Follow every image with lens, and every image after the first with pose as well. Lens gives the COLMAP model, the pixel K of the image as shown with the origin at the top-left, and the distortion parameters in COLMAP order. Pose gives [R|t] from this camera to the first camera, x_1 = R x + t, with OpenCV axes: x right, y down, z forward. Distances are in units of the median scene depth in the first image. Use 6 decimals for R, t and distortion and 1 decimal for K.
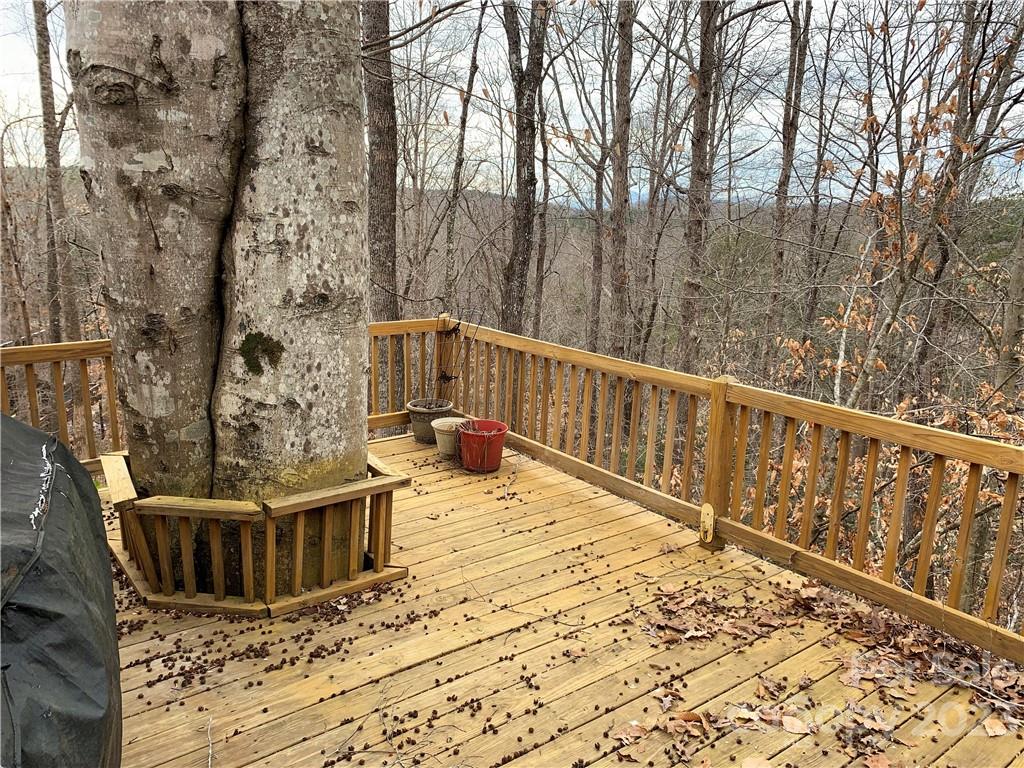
lens RADIAL K [[773.1, 0, 511.1], [0, 773.1, 385.6], [0, 0, 1]] dist [0.024618, -0.025131]
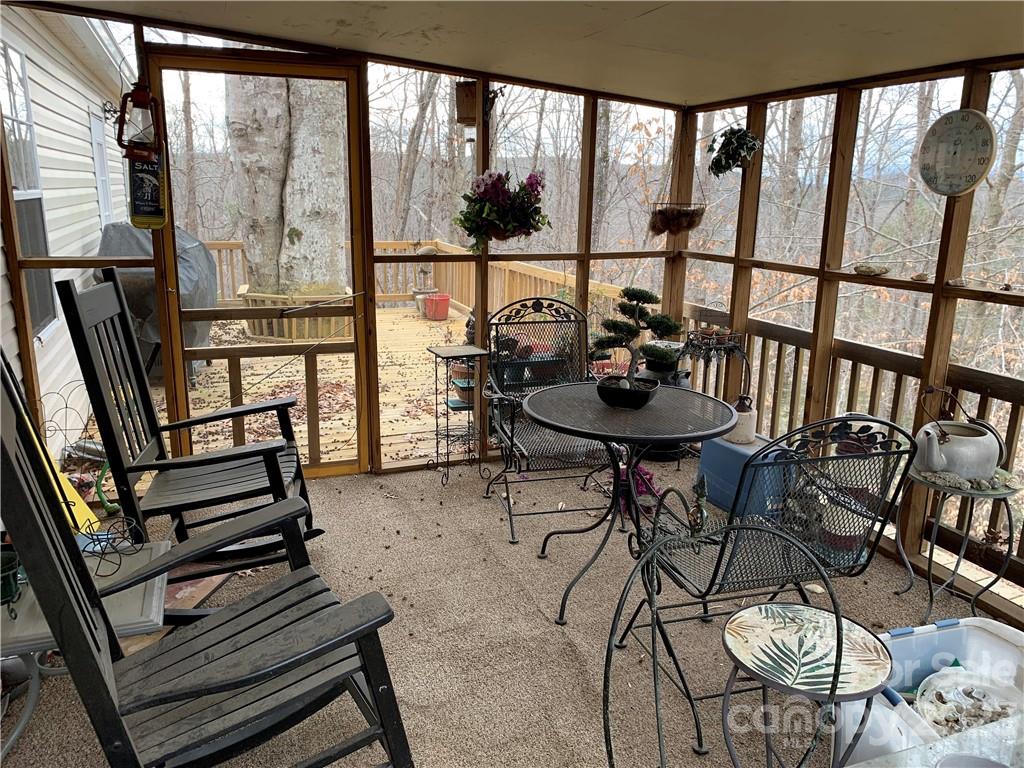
lens RADIAL K [[773.1, 0, 513.0], [0, 773.1, 380.9], [0, 0, 1]] dist [0.024618, -0.025131]
pose [[0.964059, 0.056843, -0.259536, 1.007164], [-0.051981, 0.998321, 0.025564, 0.317984], [0.260554, -0.011154, 0.965395, -1.184150]]
